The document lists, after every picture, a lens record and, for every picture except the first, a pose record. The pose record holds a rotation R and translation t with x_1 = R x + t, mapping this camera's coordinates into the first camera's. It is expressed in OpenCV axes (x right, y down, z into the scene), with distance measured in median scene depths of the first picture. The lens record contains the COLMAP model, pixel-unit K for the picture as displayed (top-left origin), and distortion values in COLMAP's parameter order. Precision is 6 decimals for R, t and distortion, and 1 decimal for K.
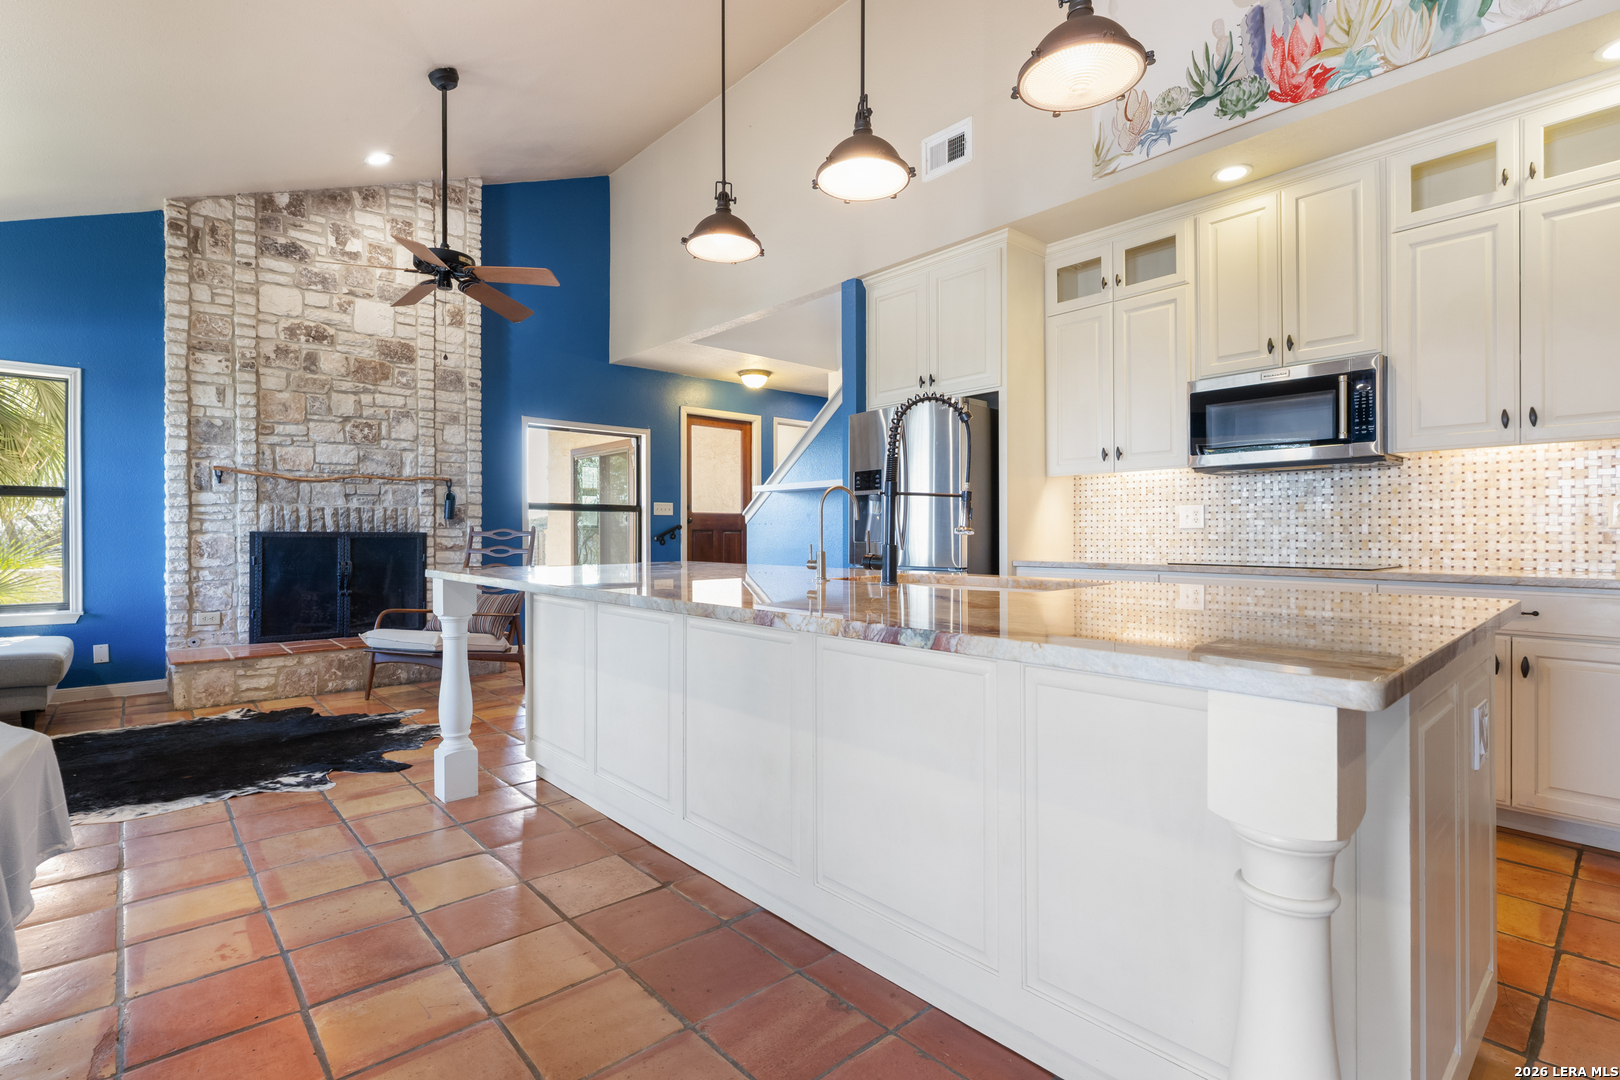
lens RADIAL K [[761.8, 0, 816.5], [0, 761.8, 536.2], [0, 0, 1]] dist [-0.001057, -0.000093]
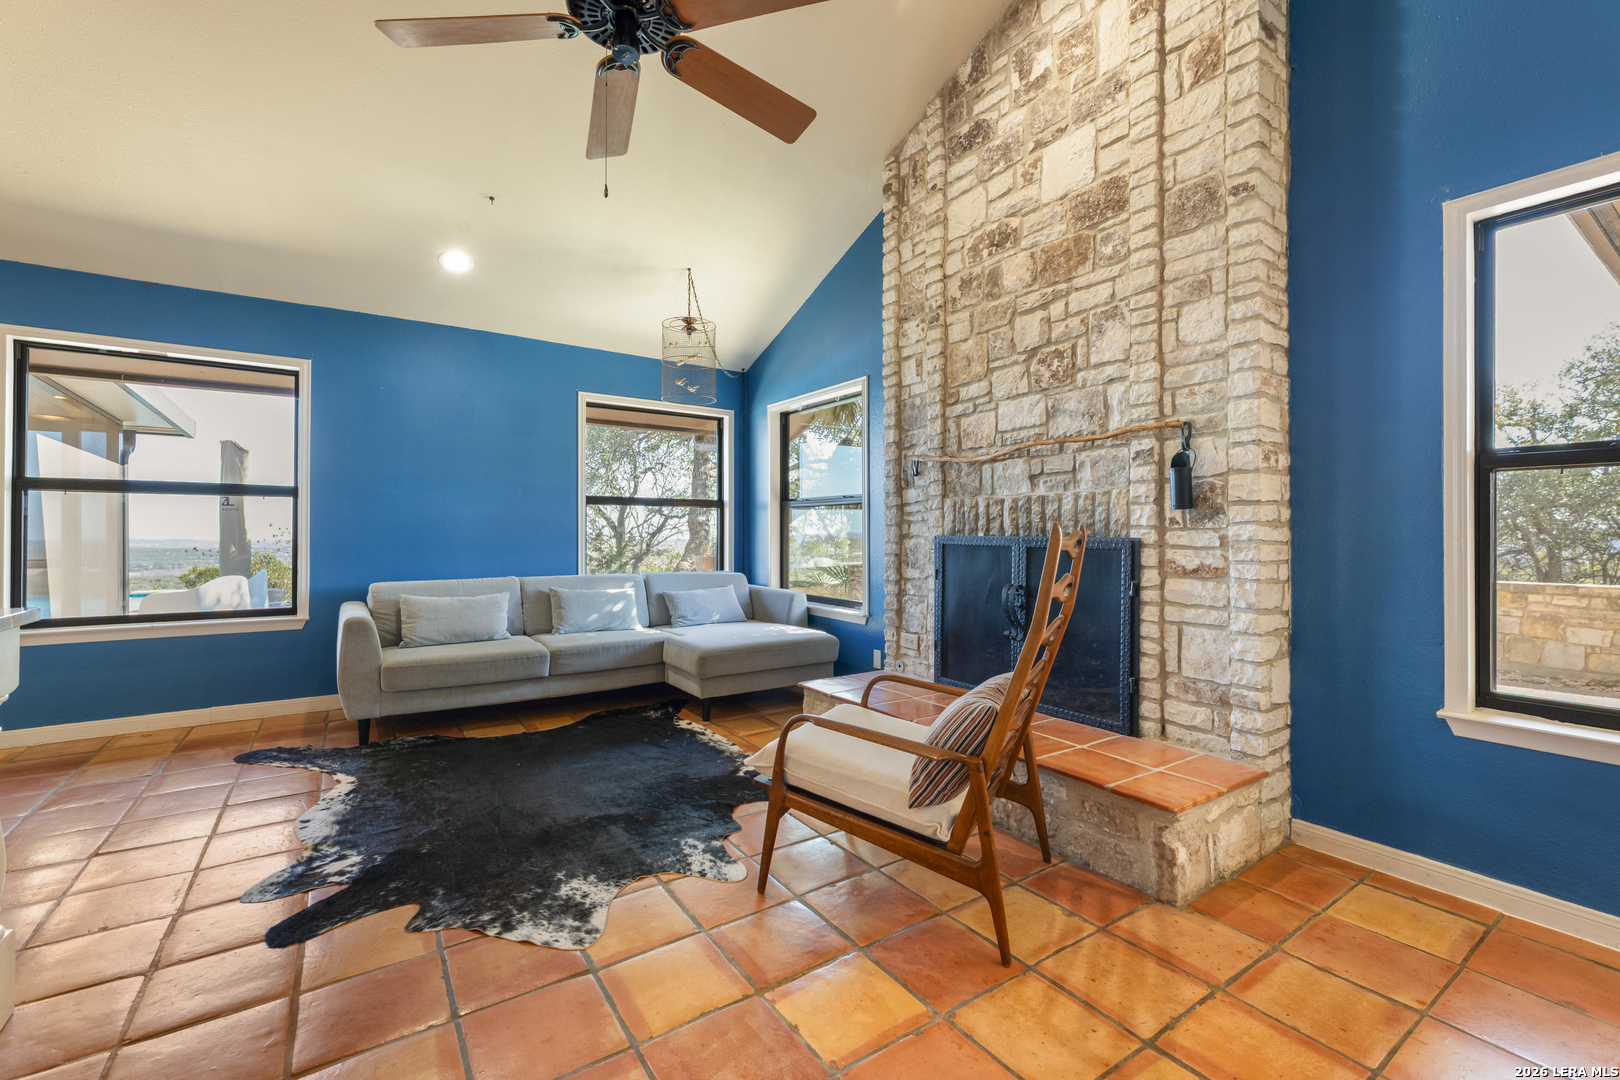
lens RADIAL K [[680.0, 0, 816.7], [0, 680.0, 532.5], [0, 0, 1]] dist [0.000214, -0.001592]
pose [[-0.137614, -0.002789, -0.990482, -0.054127], [-0.004326, 0.999988, -0.002215, -0.007781], [0.990476, 0.003980, -0.137625, 0.997471]]
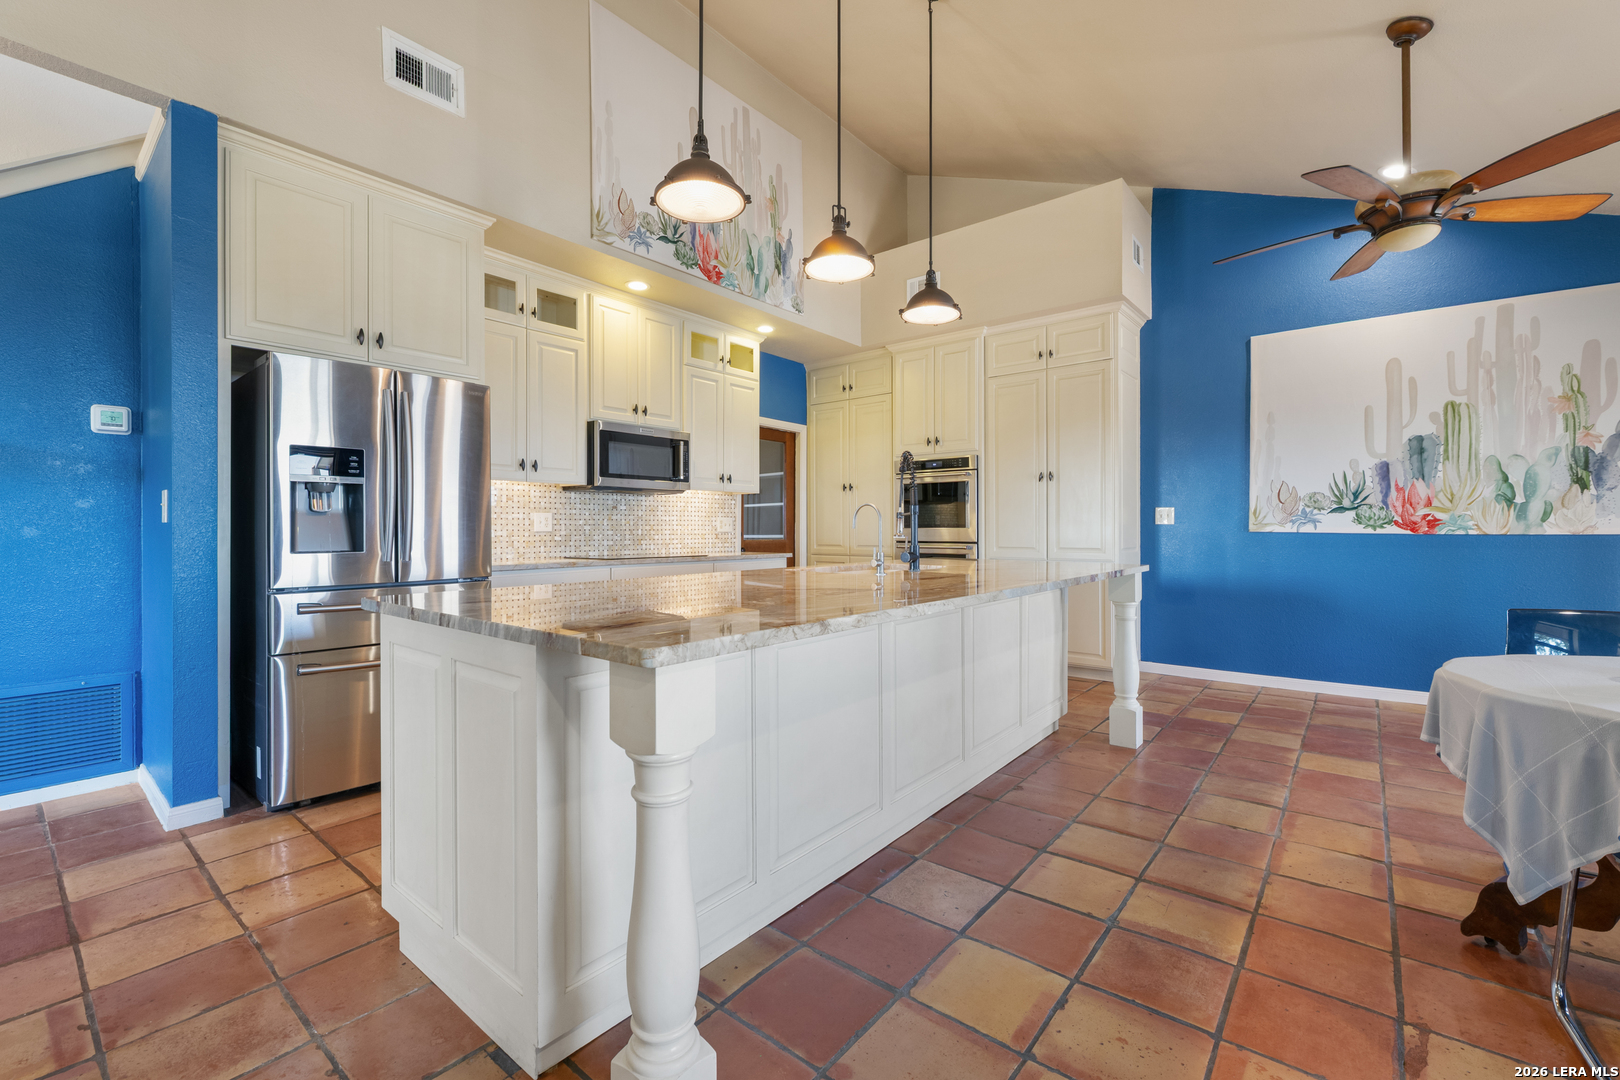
lens RADIAL K [[680.0, 0, 810.3], [0, 680.0, 528.6], [0, 0, 1]] dist [0.000214, -0.001592]
pose [[-0.149123, 0.002277, 0.988816, -0.522240], [0.006055, 0.999981, -0.001389, -0.008981], [-0.988800, 0.005780, -0.149133, 0.588488]]
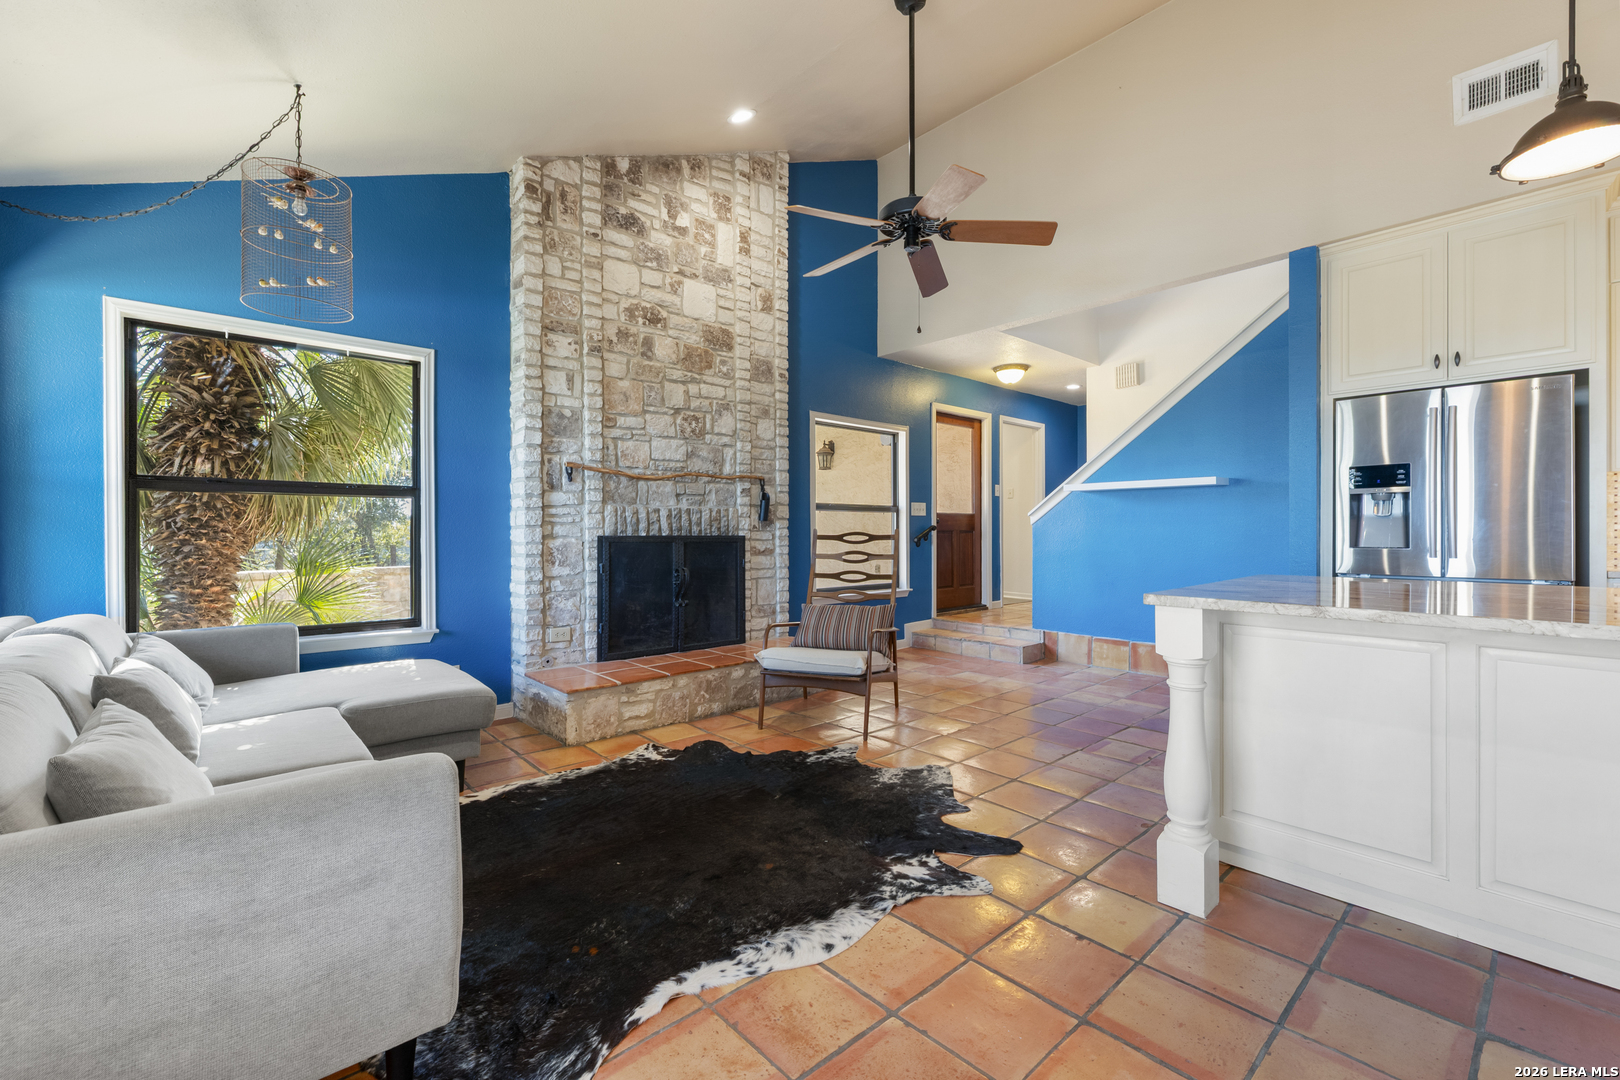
lens RADIAL K [[680.0, 0, 812.7], [0, 680.0, 534.5], [0, 0, 1]] dist [0.000214, -0.001592]
pose [[0.999998, -0.002138, 0.000403, -0.503690], [0.002137, 0.999993, 0.003114, -0.009967], [-0.000410, -0.003113, 0.999995, 0.208990]]
